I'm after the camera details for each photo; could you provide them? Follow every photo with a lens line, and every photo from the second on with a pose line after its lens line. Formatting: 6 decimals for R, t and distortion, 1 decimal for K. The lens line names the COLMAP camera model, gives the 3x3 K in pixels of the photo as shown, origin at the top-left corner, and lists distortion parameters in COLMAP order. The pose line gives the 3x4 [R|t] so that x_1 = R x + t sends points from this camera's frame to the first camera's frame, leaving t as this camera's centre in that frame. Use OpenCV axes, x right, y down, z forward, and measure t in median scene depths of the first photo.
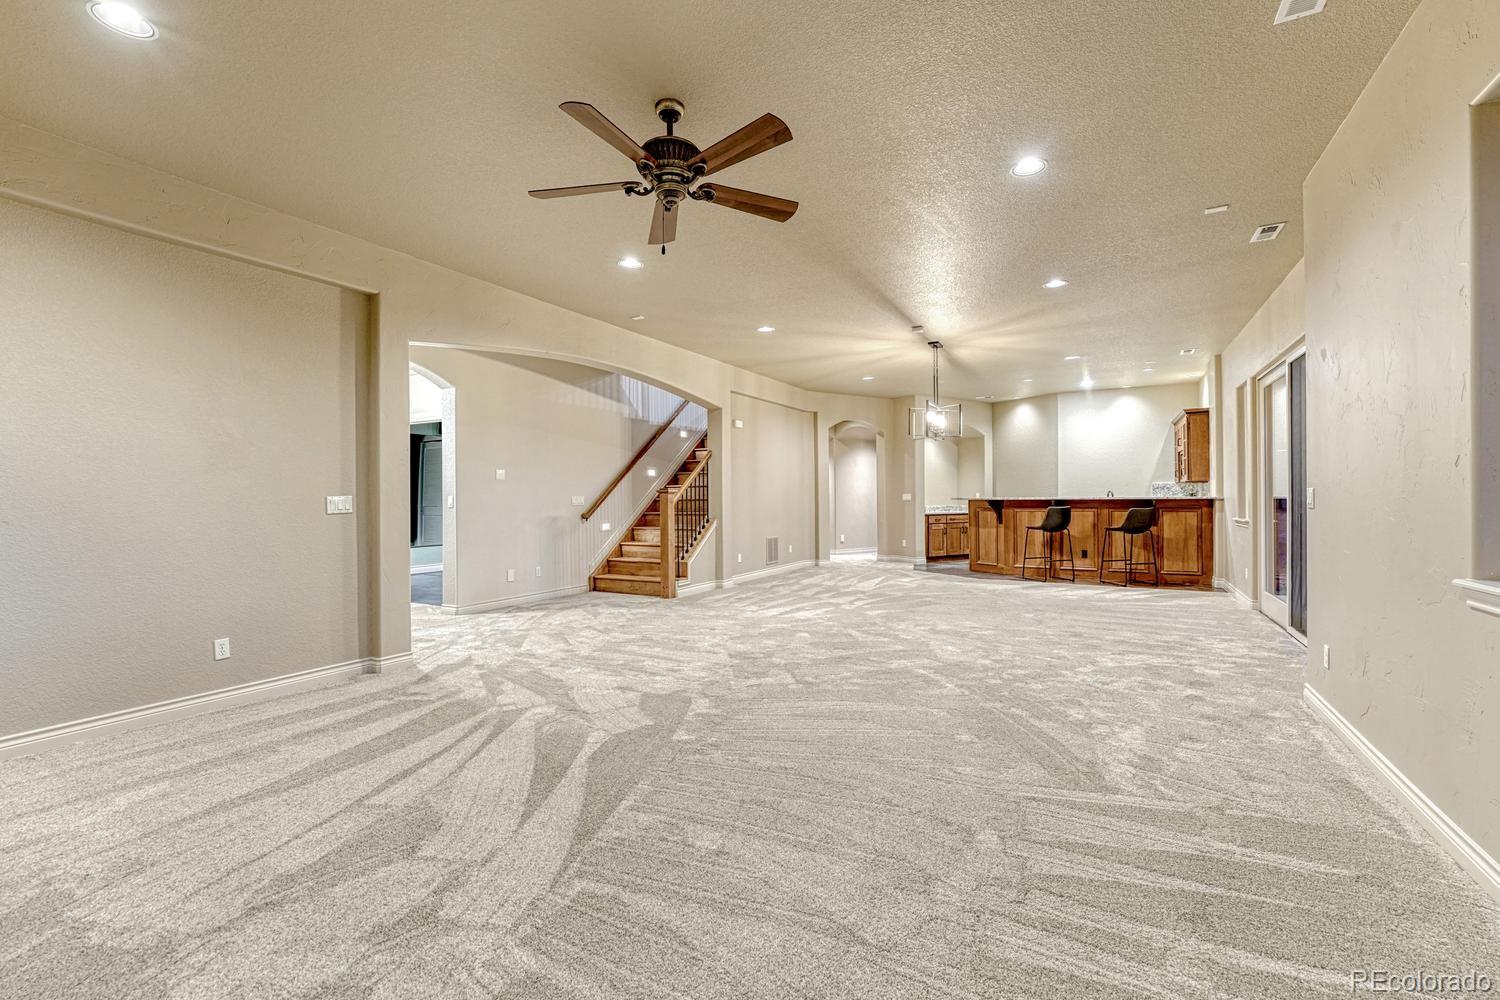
lens RADIAL K [[635.9, 0, 750.0], [0, 635.9, 500.0], [0, 0, 1]] dist [-0.010436, 0.007757]
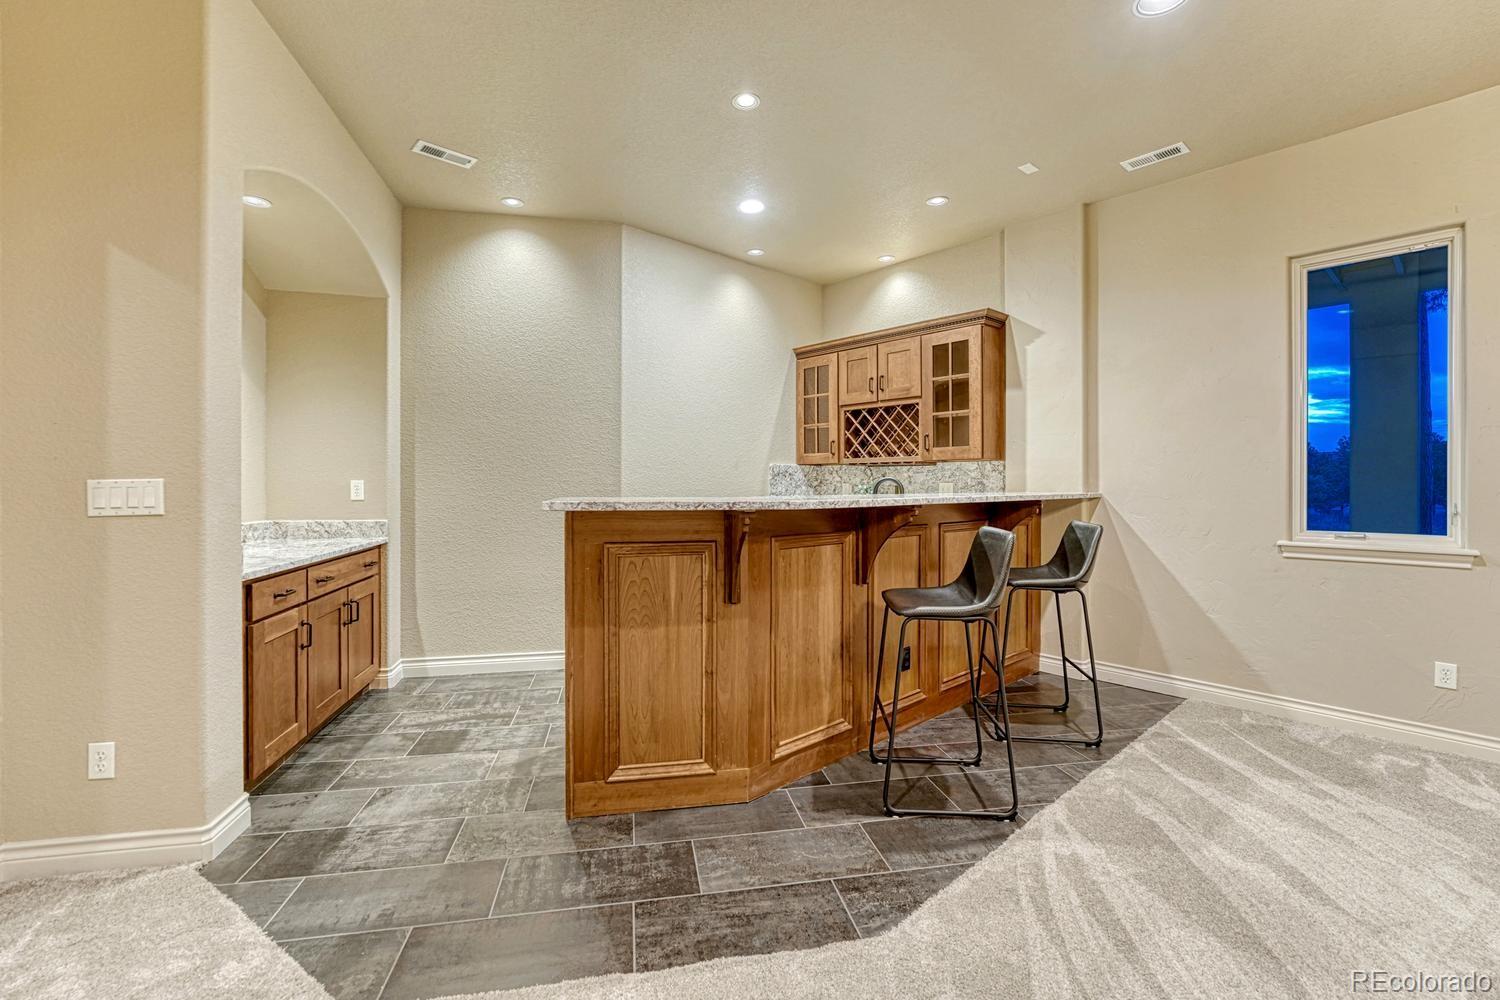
lens RADIAL K [[655.2, 0, 749.0], [0, 655.2, 483.8], [0, 0, 1]] dist [-0.000350, -0.000087]
pose [[0.342774, 0.002700, 0.939414, 0.134406], [0.000547, 0.999995, -0.003074, -0.007501], [-0.939418, 0.001567, 0.342771, 0.773744]]
